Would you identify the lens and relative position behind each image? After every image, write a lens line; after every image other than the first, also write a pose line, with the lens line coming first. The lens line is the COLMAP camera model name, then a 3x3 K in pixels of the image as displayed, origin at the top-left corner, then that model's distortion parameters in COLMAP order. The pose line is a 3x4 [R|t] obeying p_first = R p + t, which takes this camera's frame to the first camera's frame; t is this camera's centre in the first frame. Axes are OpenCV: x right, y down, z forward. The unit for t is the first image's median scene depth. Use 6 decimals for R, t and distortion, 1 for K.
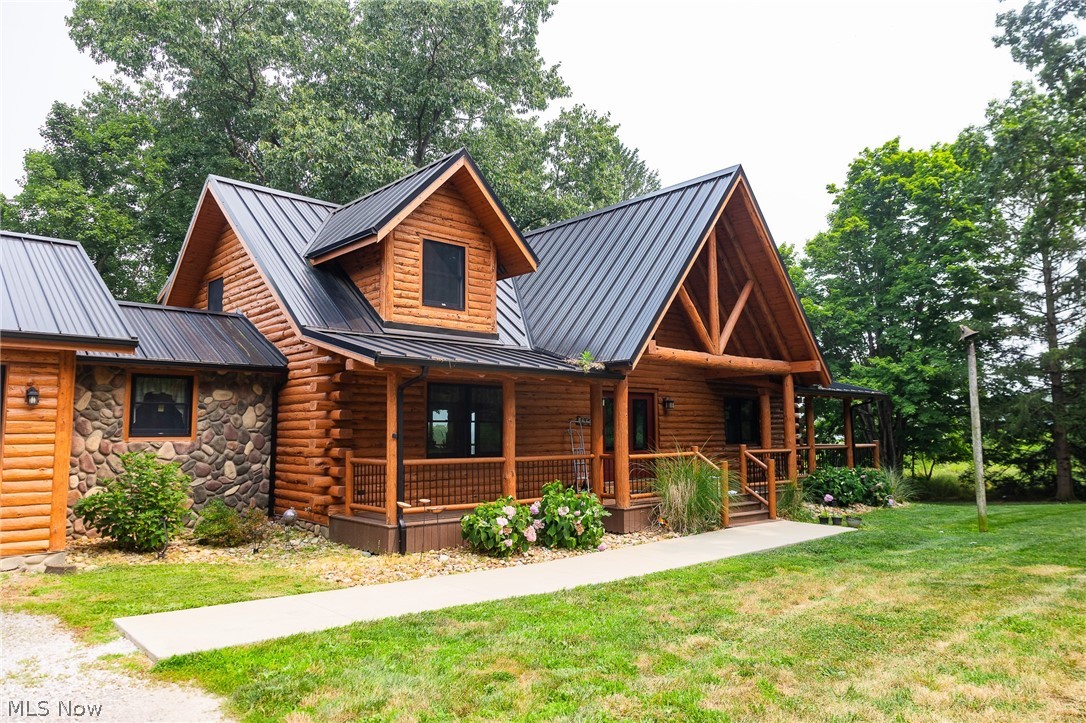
lens RADIAL K [[722.7, 0, 543.0], [0, 722.7, 361.5], [0, 0, 1]] dist [-0.001093, -0.000089]
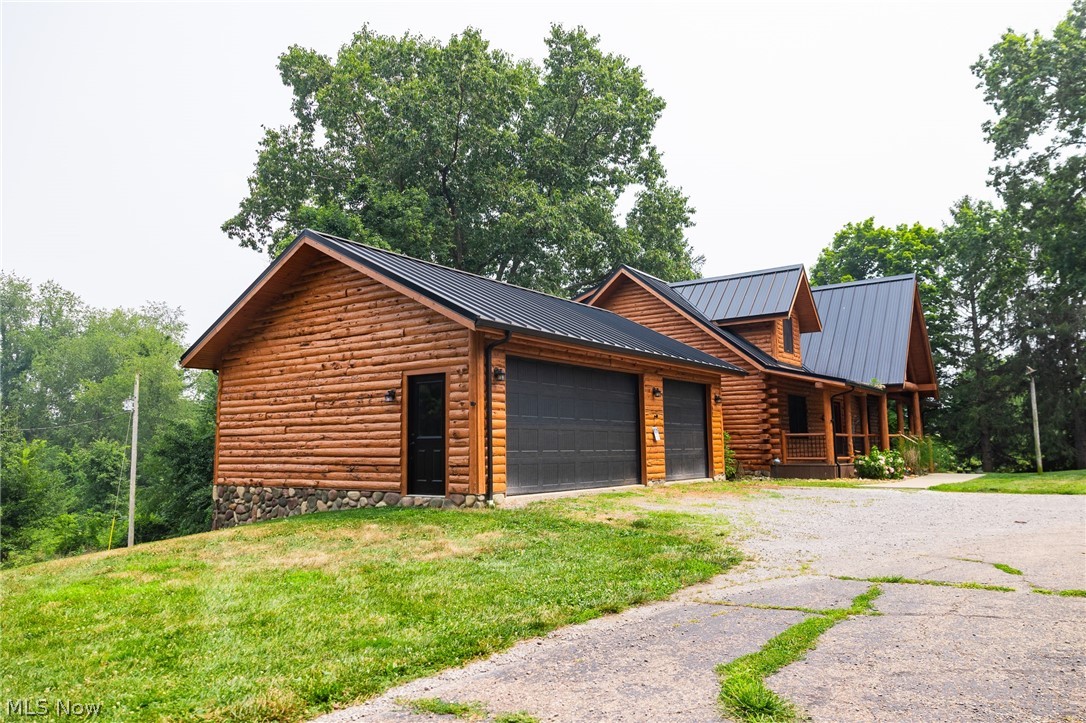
lens RADIAL K [[722.7, 0, 543.0], [0, 722.7, 361.5], [0, 0, 1]] dist [-0.001093, -0.000089]
pose [[0.983016, 0.019573, 0.182476, -0.626502], [-0.016772, 0.999717, -0.016880, -0.006826], [-0.182754, 0.013533, 0.983065, -0.386796]]
